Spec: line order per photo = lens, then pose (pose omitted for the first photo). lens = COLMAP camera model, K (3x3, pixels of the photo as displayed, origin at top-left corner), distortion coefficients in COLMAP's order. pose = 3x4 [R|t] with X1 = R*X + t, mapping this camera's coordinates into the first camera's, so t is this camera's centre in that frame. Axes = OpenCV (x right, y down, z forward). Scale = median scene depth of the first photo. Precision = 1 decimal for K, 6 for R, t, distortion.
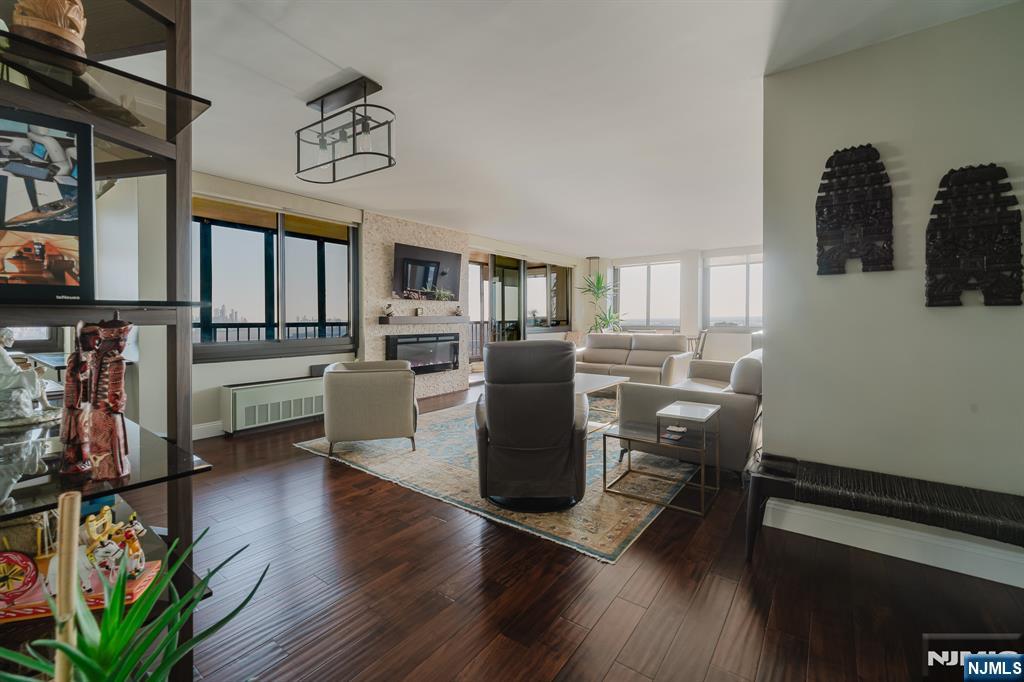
lens RADIAL K [[435.4, 0, 513.8], [0, 435.4, 329.1], [0, 0, 1]] dist [0.001596, -0.000308]
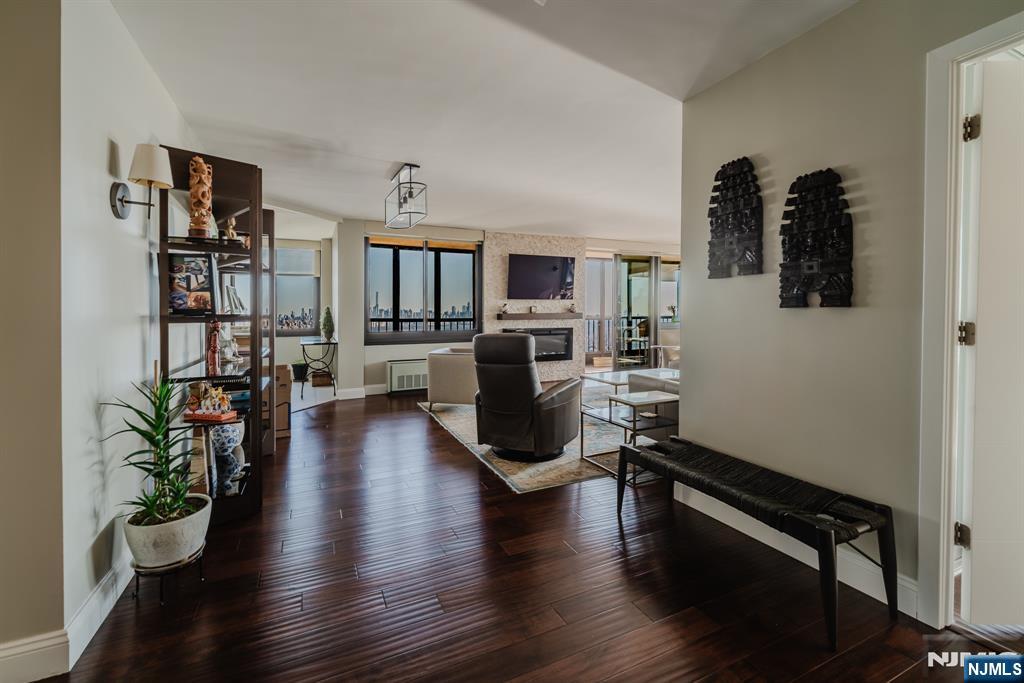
lens RADIAL K [[435.4, 0, 505.2], [0, 435.4, 328.6], [0, 0, 1]] dist [0.001596, -0.000308]
pose [[0.877838, 0.014467, -0.478740, 0.322984], [-0.008822, 0.999863, 0.014038, -0.003891], [0.478877, -0.008099, 0.877845, -0.092997]]
